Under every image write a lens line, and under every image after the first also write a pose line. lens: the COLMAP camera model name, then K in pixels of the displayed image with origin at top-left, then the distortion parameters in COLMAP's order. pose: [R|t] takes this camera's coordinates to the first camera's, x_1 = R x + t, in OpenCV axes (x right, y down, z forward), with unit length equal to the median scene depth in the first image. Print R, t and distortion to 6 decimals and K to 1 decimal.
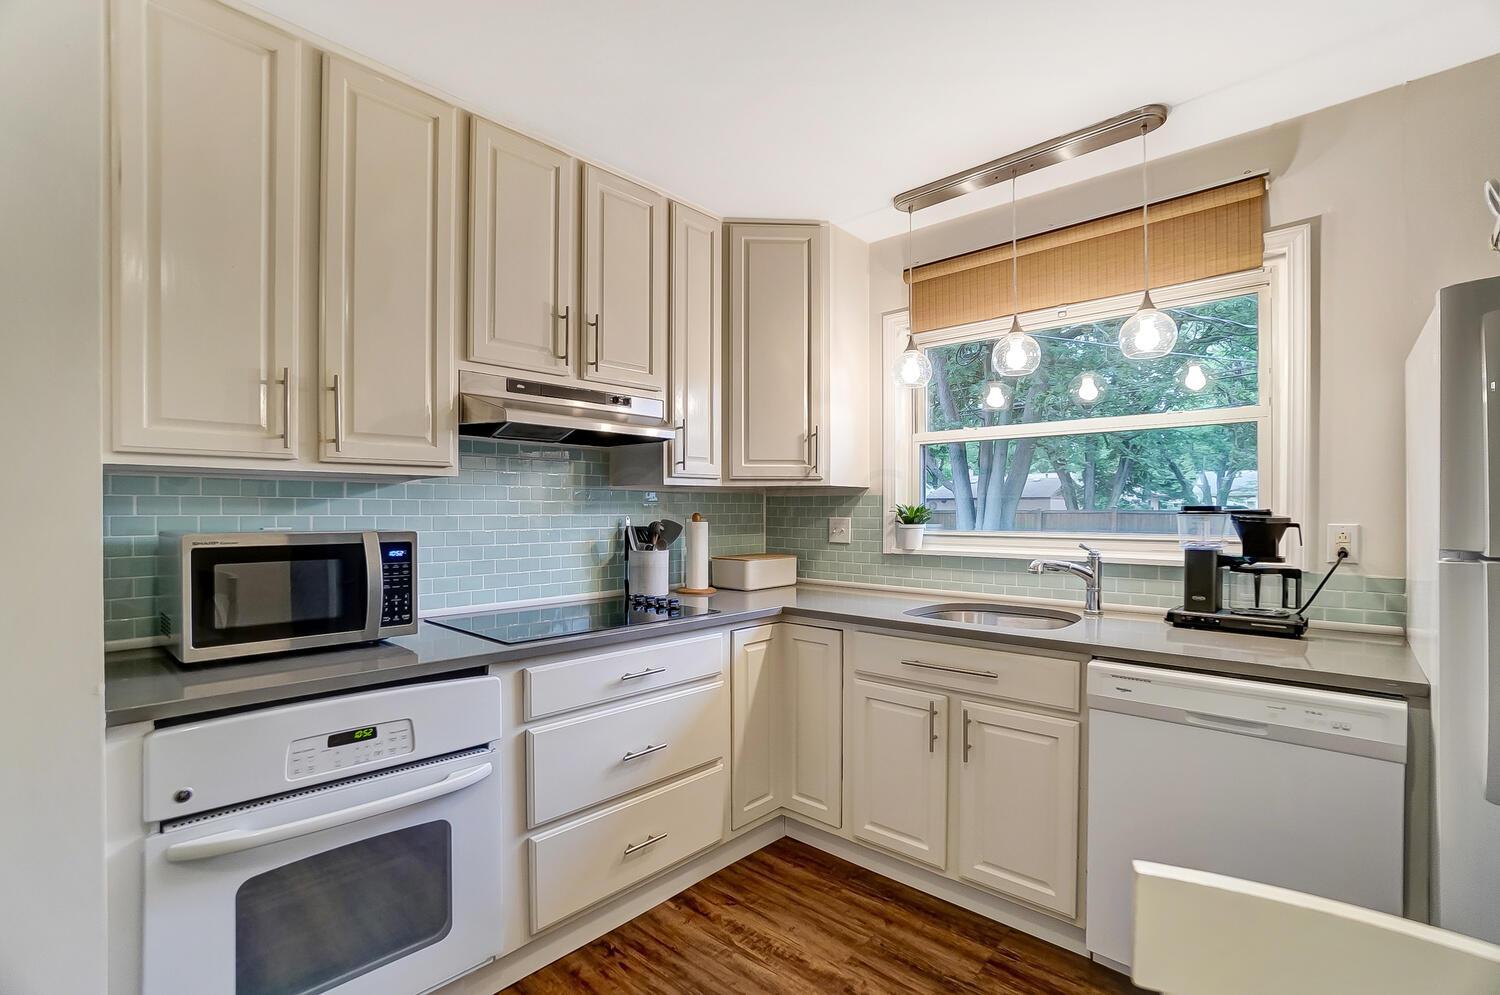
lens RADIAL K [[675.4, 0, 751.2], [0, 675.4, 515.3], [0, 0, 1]] dist [-0.025745, 0.001053]
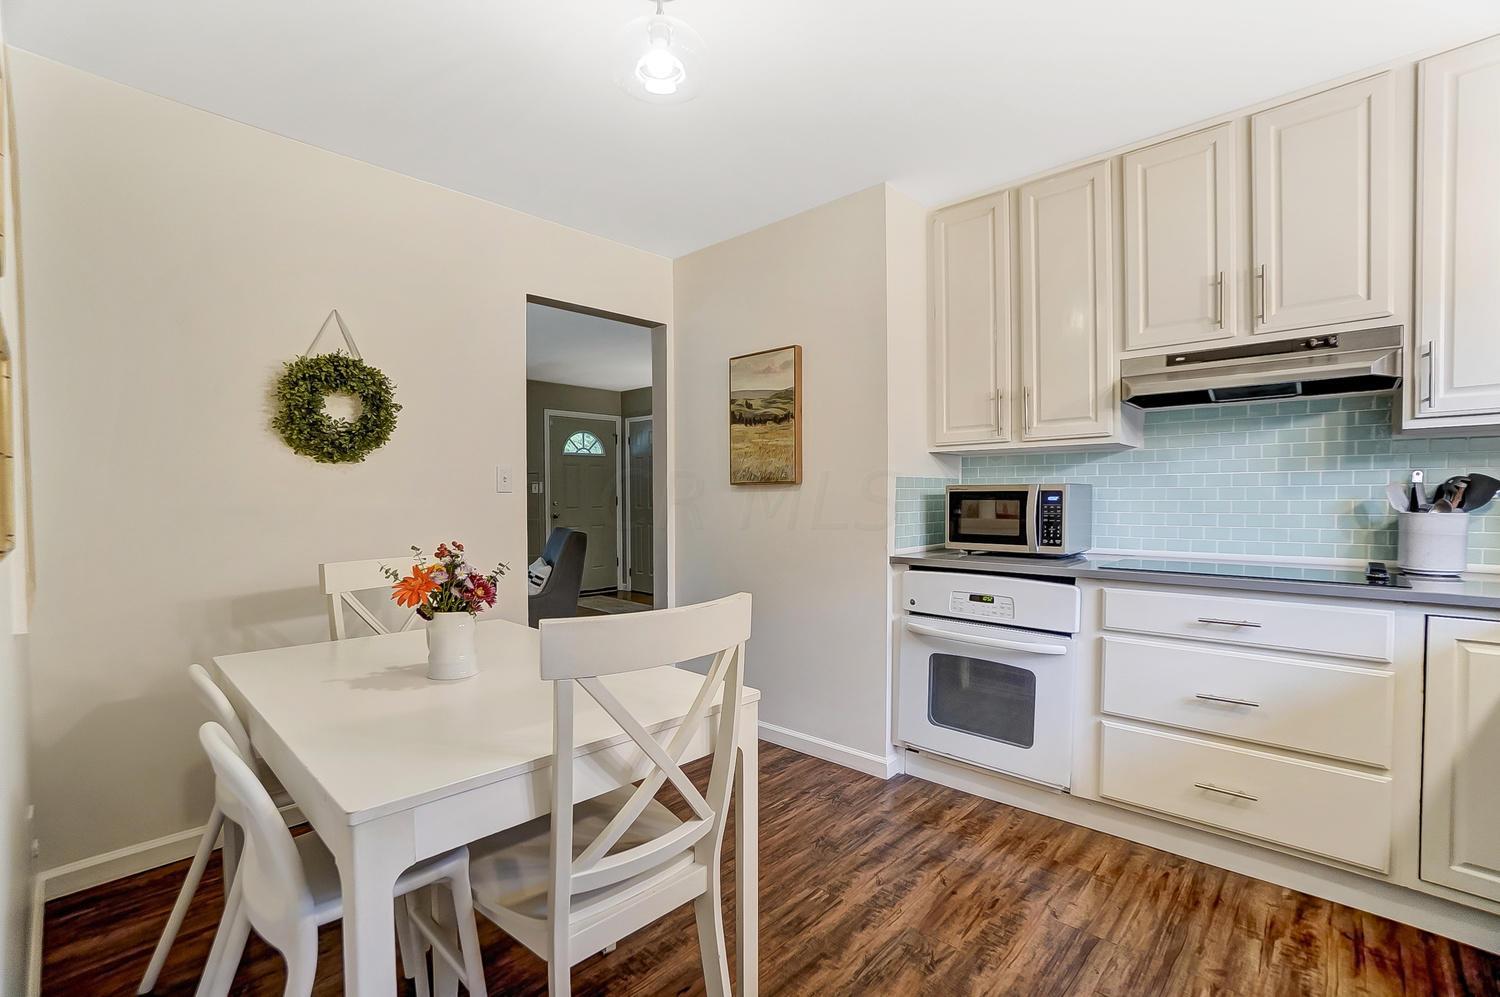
lens RADIAL K [[666.8, 0, 751.8], [0, 666.8, 490.6], [0, 0, 1]] dist [-0.034975, 0.010717]
pose [[-0.002762, -0.009852, -0.999948, 0.936478], [-0.004048, 0.999943, -0.009841, 0.056173], [0.999988, 0.004020, -0.002802, 0.329220]]
